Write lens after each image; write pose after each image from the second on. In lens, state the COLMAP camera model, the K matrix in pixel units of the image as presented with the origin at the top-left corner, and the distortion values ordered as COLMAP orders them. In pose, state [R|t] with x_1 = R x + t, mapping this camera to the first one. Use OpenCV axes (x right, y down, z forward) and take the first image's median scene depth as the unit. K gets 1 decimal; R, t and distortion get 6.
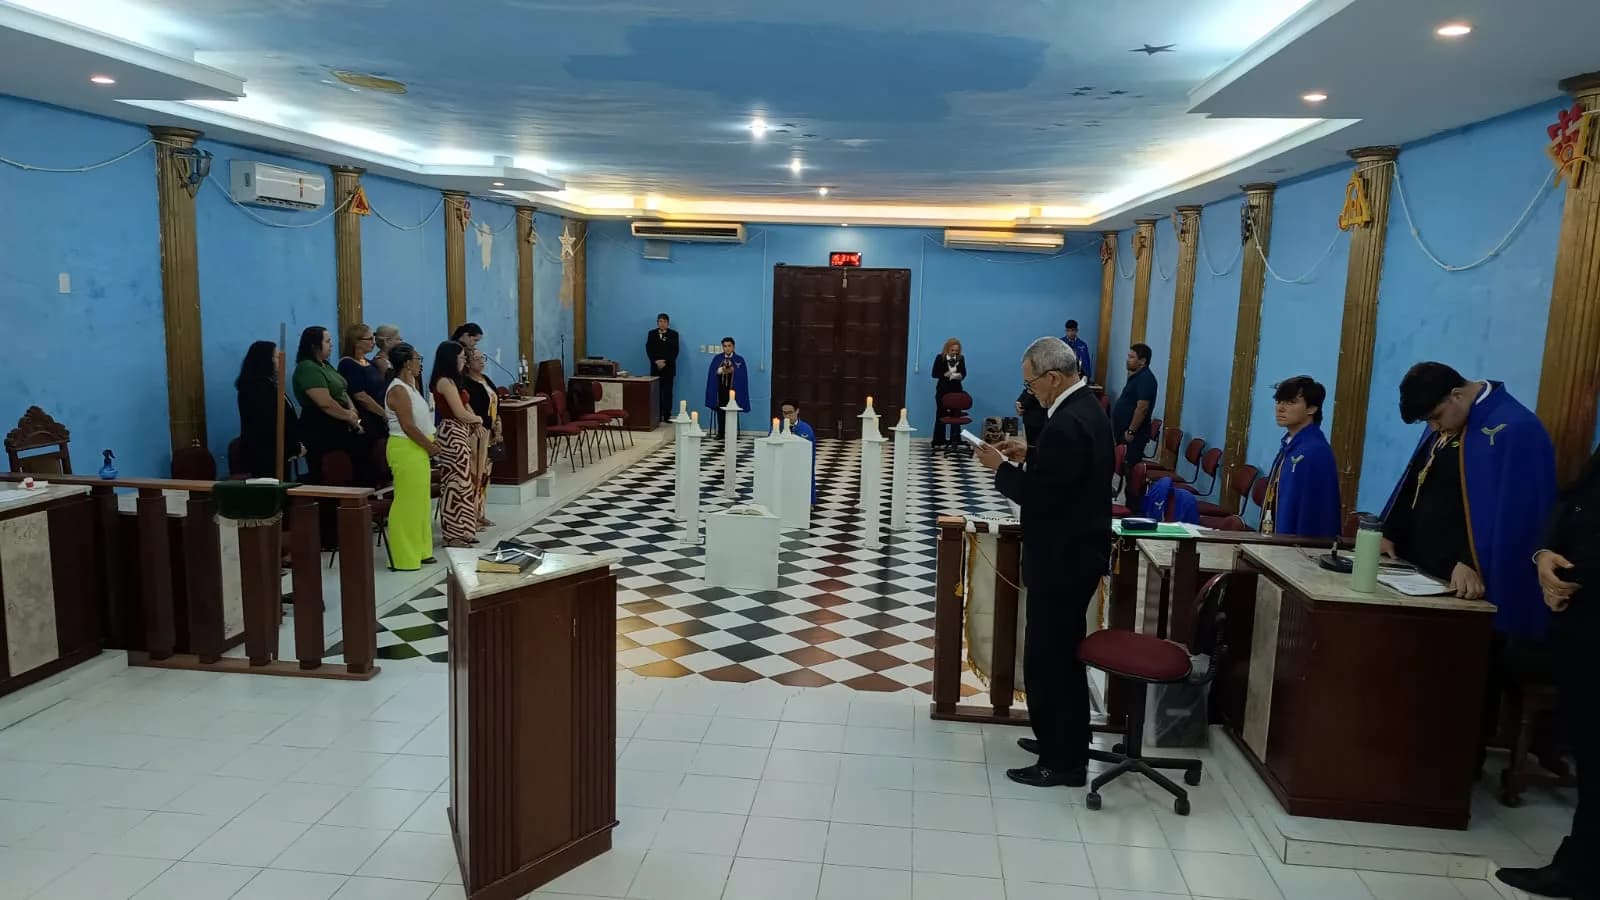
lens RADIAL K [[1103.3, 0, 800.0], [0, 1103.3, 450.0], [0, 0, 1]] dist [0.029819, -0.004534]
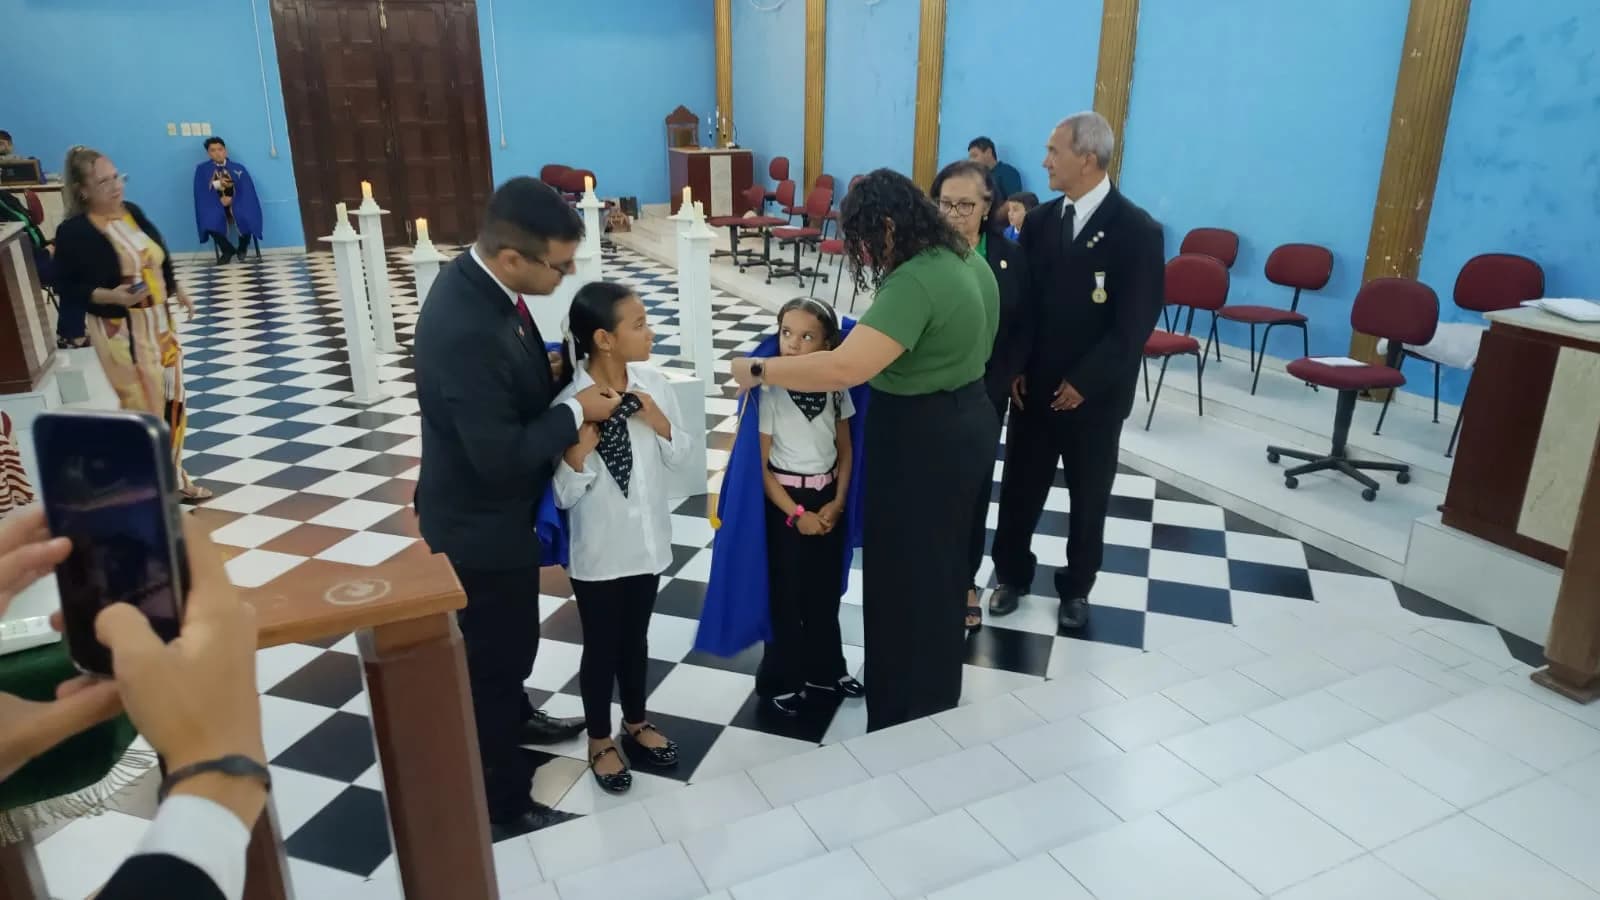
lens RADIAL K [[1083.8, 0, 800.0], [0, 1083.8, 450.0], [0, 0, 1]] dist [0.072190, -0.099673]
pose [[0.838285, -0.203910, 0.505666, -0.154405], [0.101581, 0.969605, 0.222594, -0.015084], [-0.535686, -0.135231, 0.833519, 0.247466]]
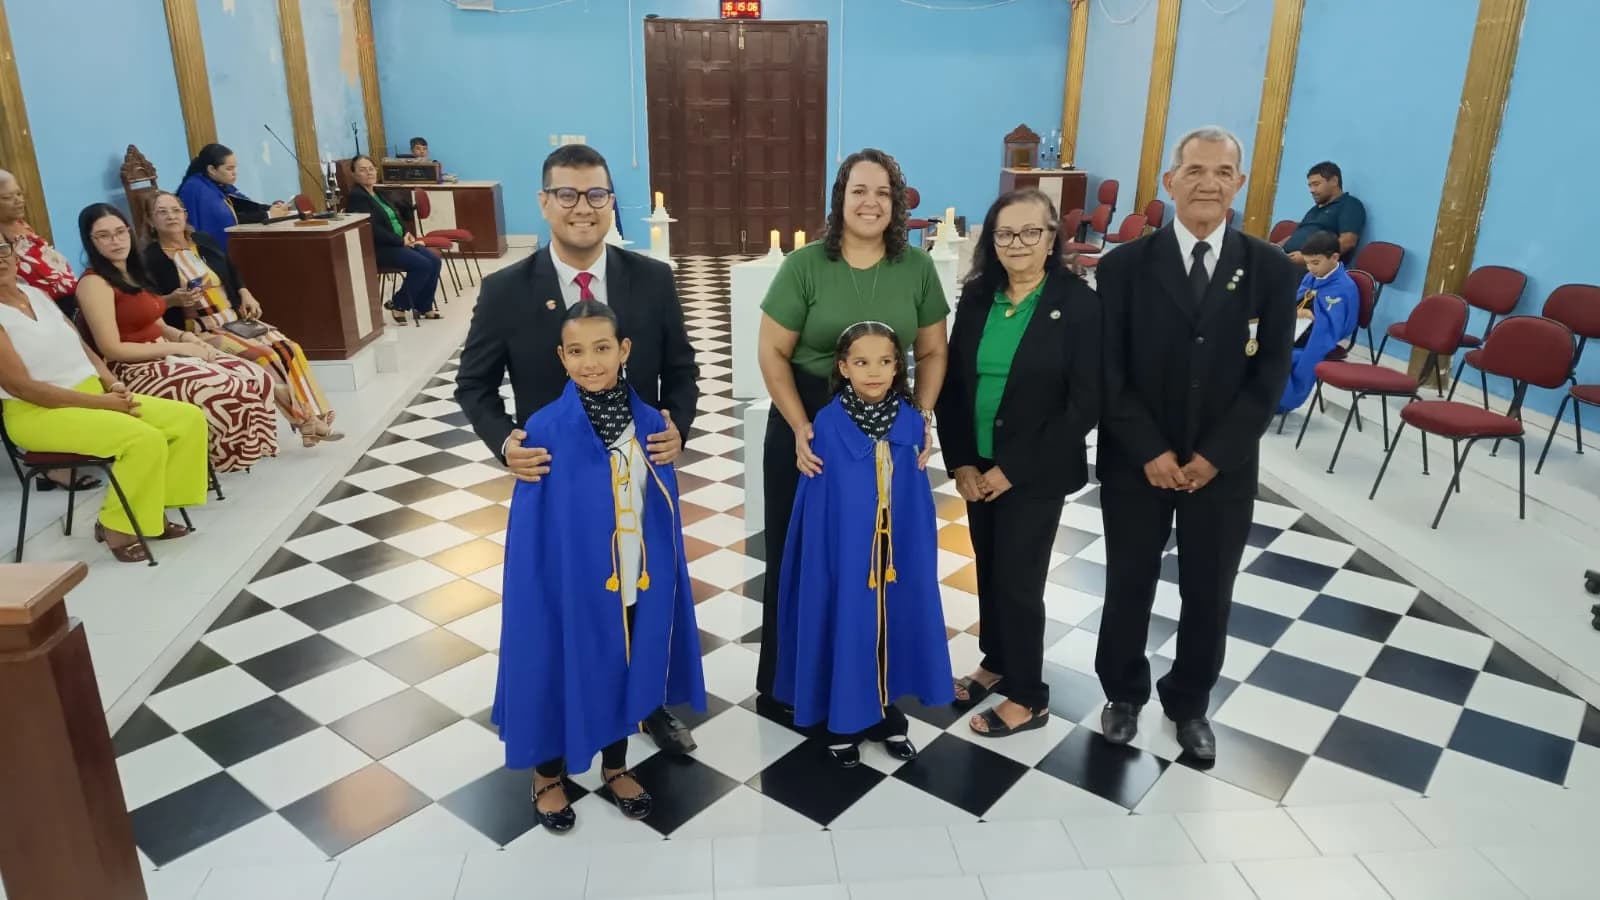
lens RADIAL K [[1083.8, 0, 800.0], [0, 1083.8, 450.0], [0, 0, 1]] dist [0.072190, -0.099673]
pose [[0.977877, -0.086062, 0.190656, -0.089775], [0.051616, 0.982536, 0.178773, -0.010520], [-0.202712, -0.164977, 0.965241, 0.242909]]
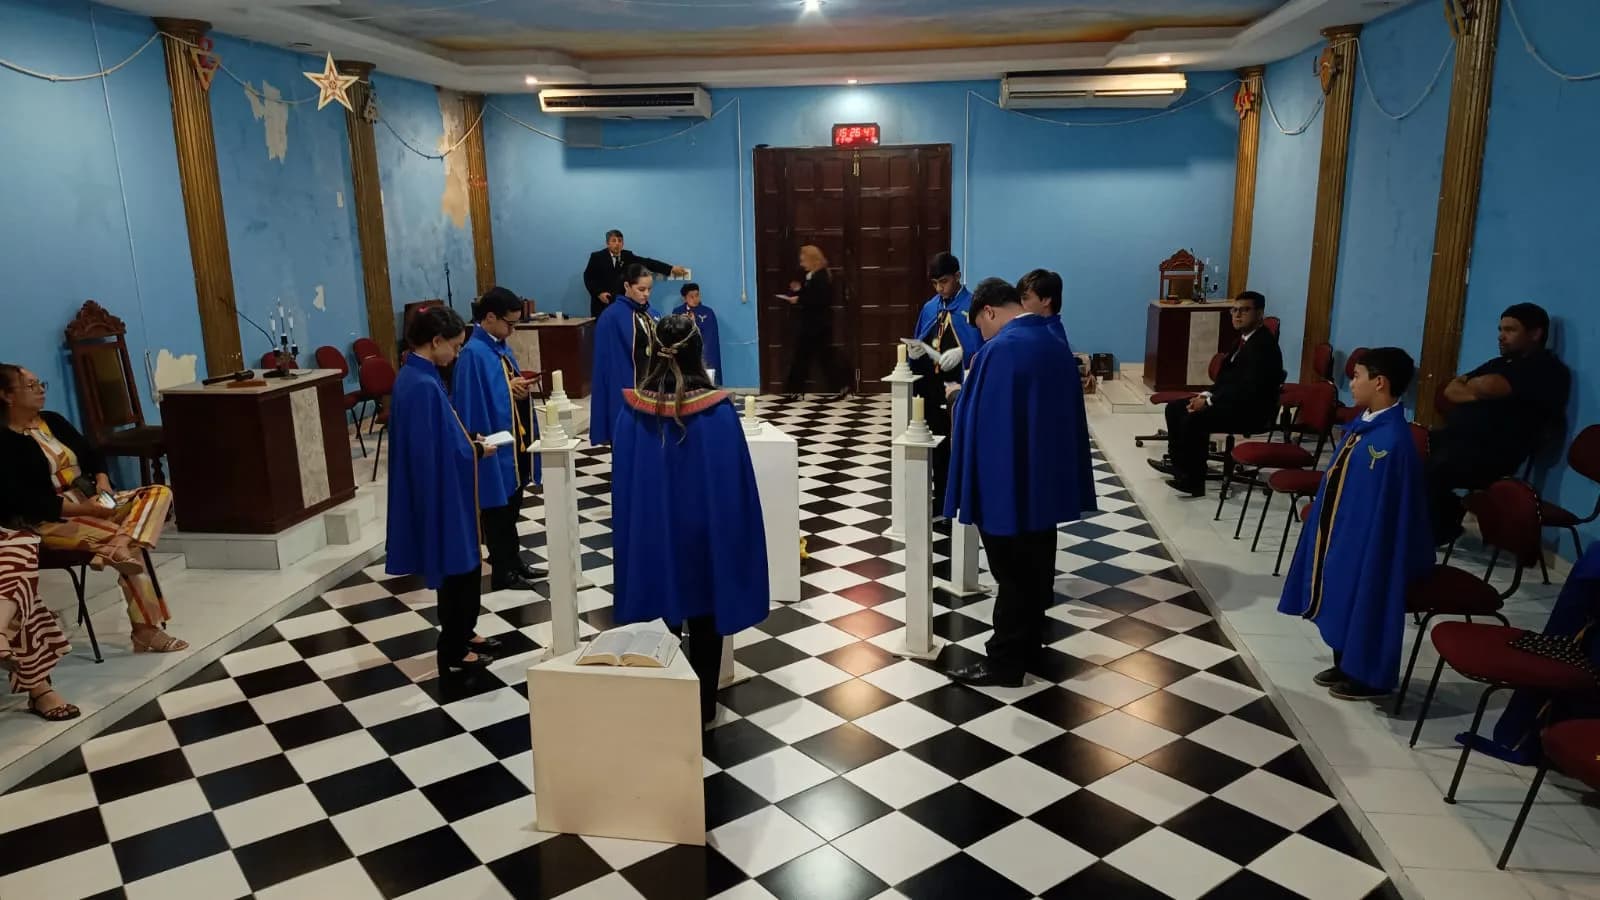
lens RADIAL K [[1088.6, 0, 800.0], [0, 1088.6, 450.0], [0, 0, 1]] dist [0.048222, -0.071376]
pose [[0.998807, -0.040845, -0.026762, 0.017408], [0.042587, 0.996767, 0.068137, -0.025409], [0.023893, -0.069196, 0.997317, 0.321127]]
